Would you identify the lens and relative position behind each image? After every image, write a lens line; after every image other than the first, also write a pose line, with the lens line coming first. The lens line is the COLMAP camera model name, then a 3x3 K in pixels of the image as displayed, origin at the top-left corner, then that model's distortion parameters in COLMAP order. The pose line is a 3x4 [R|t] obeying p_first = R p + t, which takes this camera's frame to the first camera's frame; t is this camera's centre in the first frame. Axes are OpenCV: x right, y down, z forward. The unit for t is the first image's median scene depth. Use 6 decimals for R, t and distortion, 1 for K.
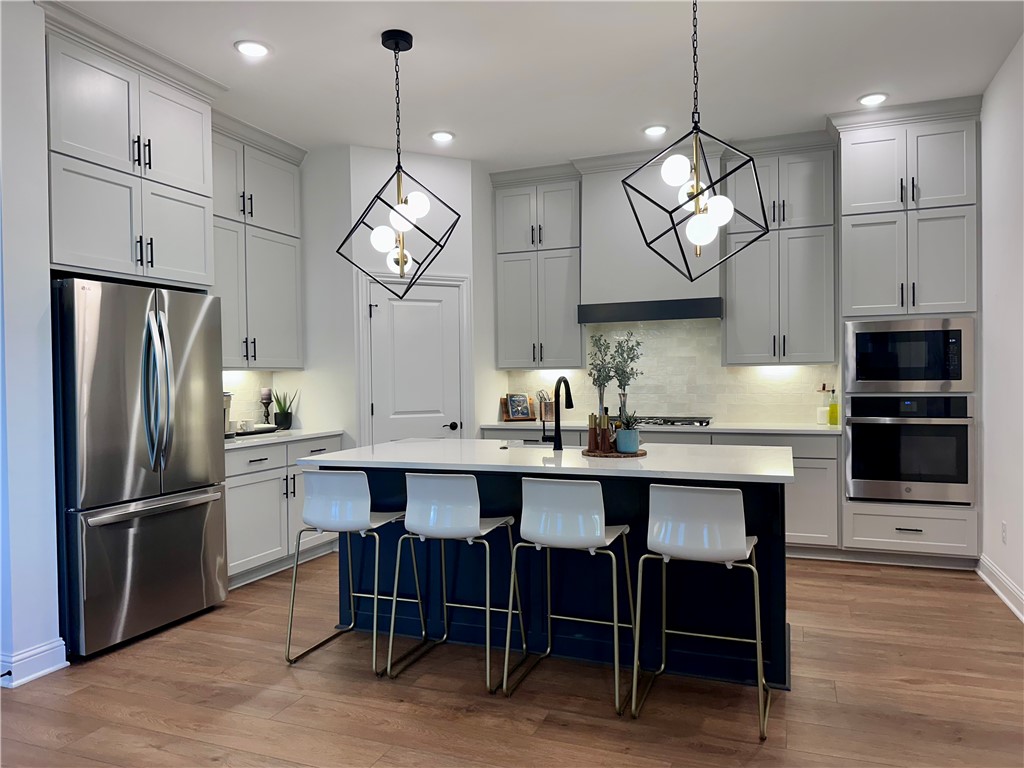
lens RADIAL K [[723.4, 0, 509.3], [0, 723.4, 382.2], [0, 0, 1]] dist [0.027491, -0.032627]
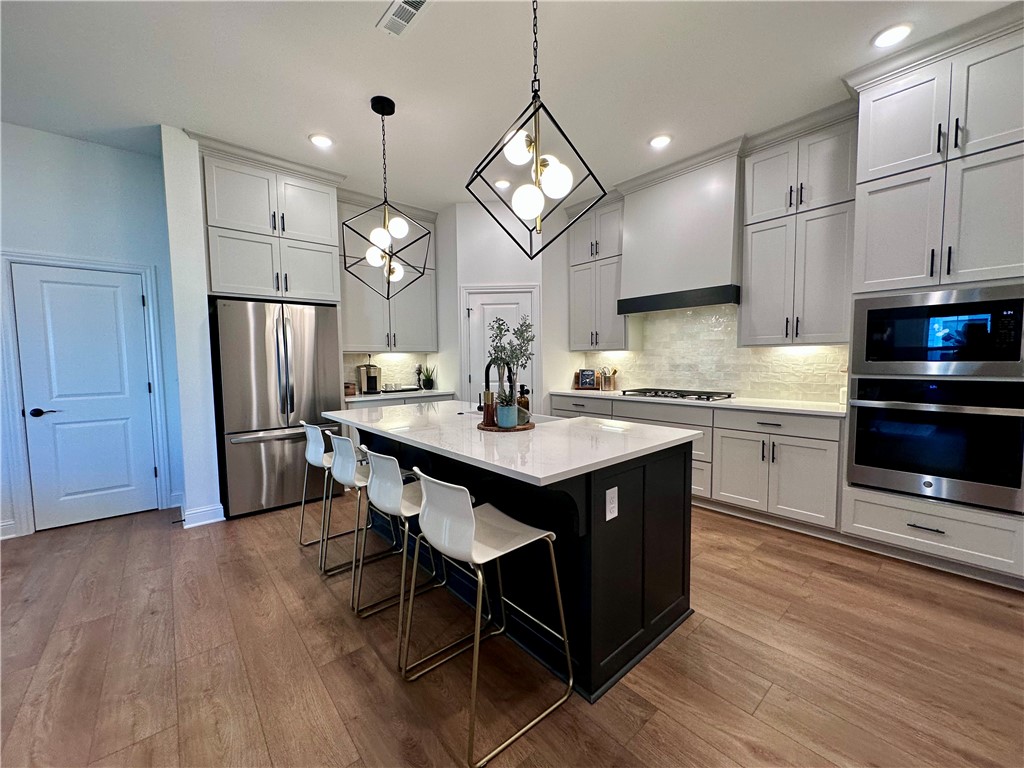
lens RADIAL K [[408.2, 0, 508.8], [0, 408.2, 383.4], [0, 0, 1]] dist [-0.007071, 0.002821]
pose [[0.882796, 0.030491, -0.468766, 0.324470], [-0.003234, 0.998262, 0.058843, -0.003279], [0.469745, -0.050430, 0.881360, 0.326401]]
